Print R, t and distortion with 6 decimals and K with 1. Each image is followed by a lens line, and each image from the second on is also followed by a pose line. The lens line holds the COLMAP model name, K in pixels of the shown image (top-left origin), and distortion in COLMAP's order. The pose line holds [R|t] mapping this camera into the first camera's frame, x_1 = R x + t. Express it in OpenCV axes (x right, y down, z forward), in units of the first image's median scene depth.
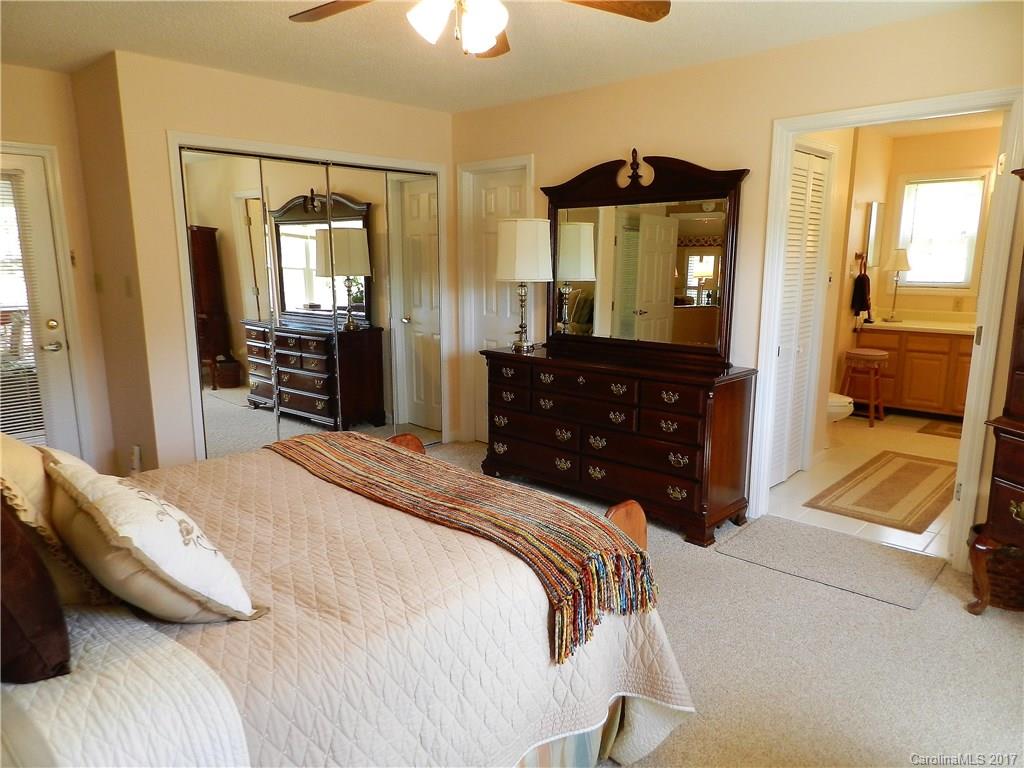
lens RADIAL K [[687.1, 0, 510.4], [0, 687.1, 385.0], [0, 0, 1]] dist [0.007412, -0.000609]
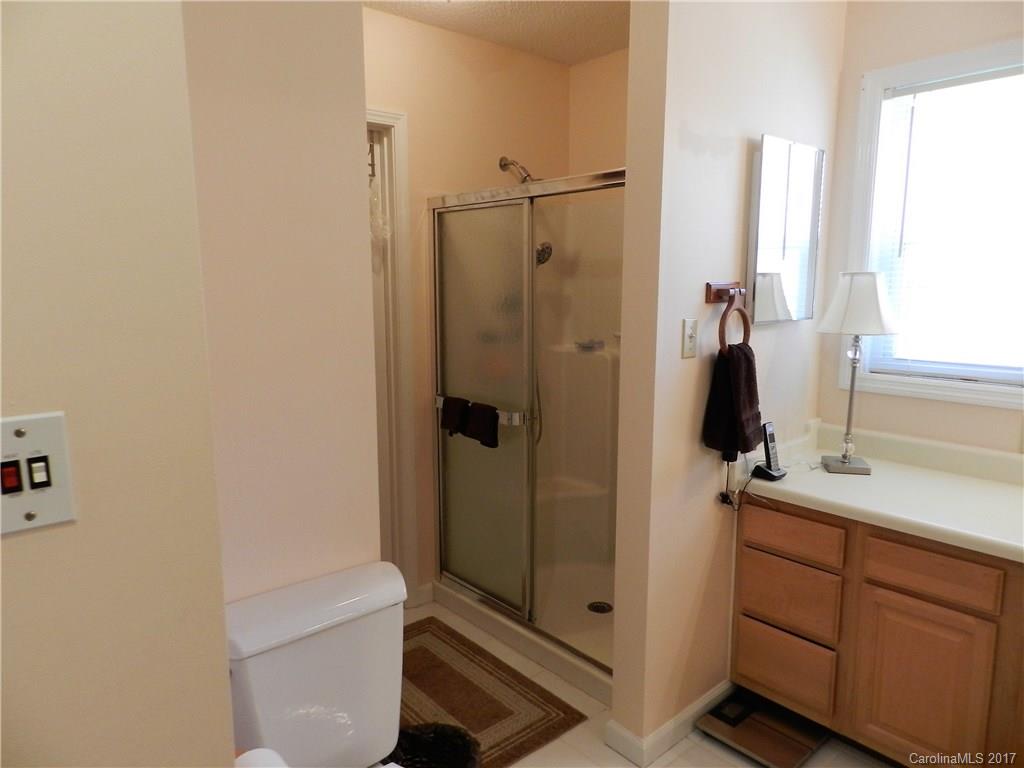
lens RADIAL K [[687.1, 0, 513.4], [0, 687.1, 384.7], [0, 0, 1]] dist [0.007412, -0.000609]
pose [[0.995676, 0.022030, -0.090244, 0.433245], [-0.024956, 0.999195, -0.031424, -0.127645], [0.089479, 0.033540, 0.995424, 0.650795]]
